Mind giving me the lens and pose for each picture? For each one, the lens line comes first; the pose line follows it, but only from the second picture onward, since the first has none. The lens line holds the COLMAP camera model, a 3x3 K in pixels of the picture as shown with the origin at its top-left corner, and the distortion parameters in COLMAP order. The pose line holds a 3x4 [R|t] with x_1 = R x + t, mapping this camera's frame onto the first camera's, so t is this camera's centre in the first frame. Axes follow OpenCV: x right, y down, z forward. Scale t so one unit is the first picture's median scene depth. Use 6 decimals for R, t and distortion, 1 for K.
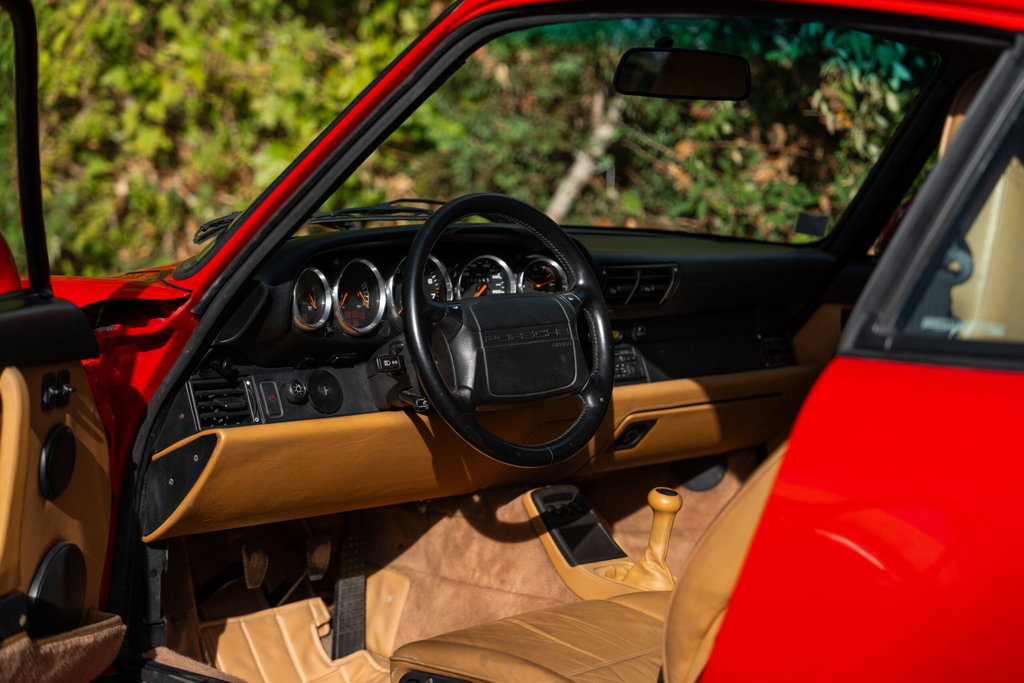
lens RADIAL K [[1987.0, 0, 512.0], [0, 1987.0, 341.5], [0, 0, 1]] dist [-0.004871, -0.349961]
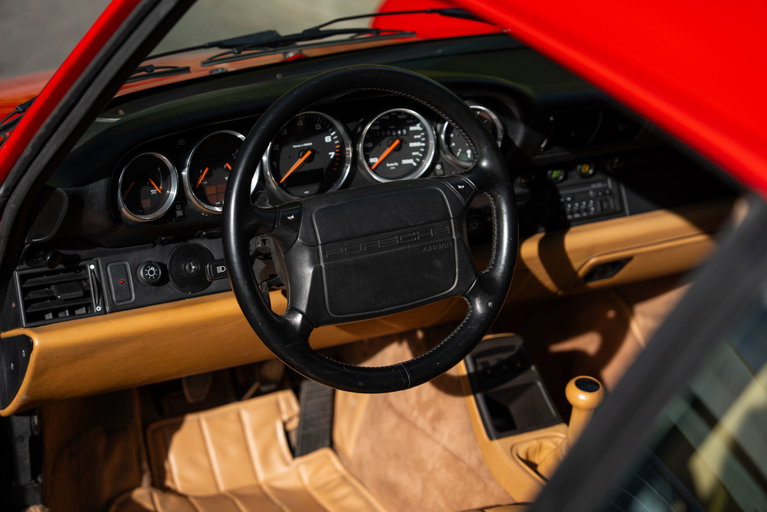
lens RADIAL K [[1488.3, 0, 383.5], [0, 1488.3, 256.0], [0, 0, 1]] dist [-0.004871, -0.349961]
pose [[0.955669, 0.095724, -0.278447, 0.164415], [-0.020296, 0.964845, 0.262034, -0.147054], [0.293742, -0.244767, 0.924016, 0.358525]]
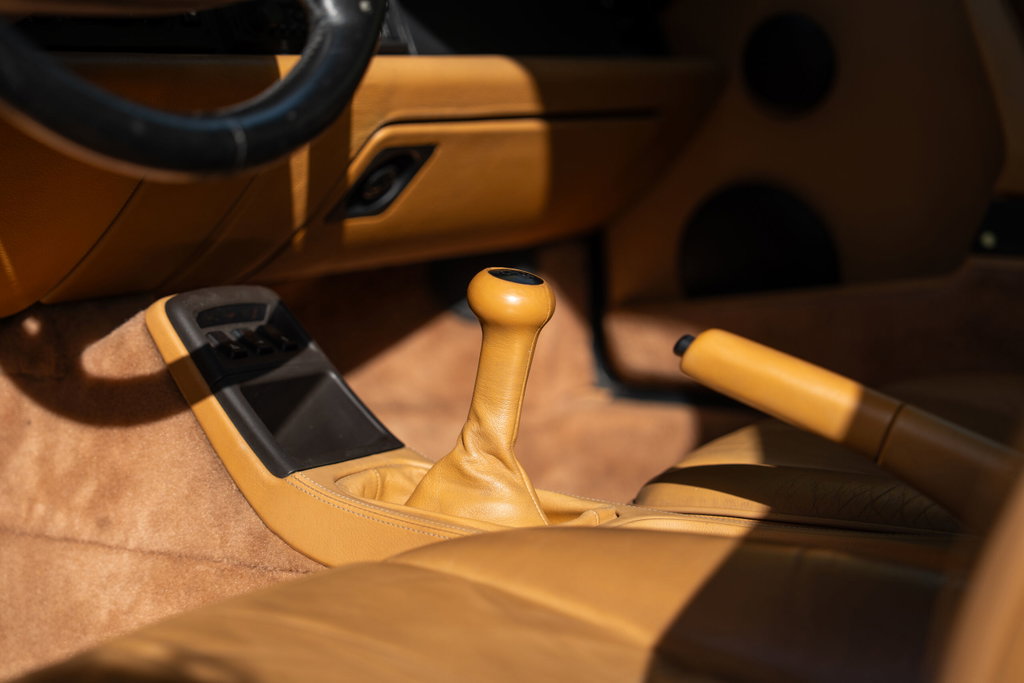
lens RADIAL K [[1987.0, 0, 512.0], [0, 1987.0, 341.5], [0, 0, 1]] dist [-0.004871, -0.349961]
pose [[0.978792, -0.038640, 0.201179, -0.003128], [0.030250, 0.998546, 0.044614, 0.068463], [-0.202611, -0.037582, 0.978538, 0.590164]]
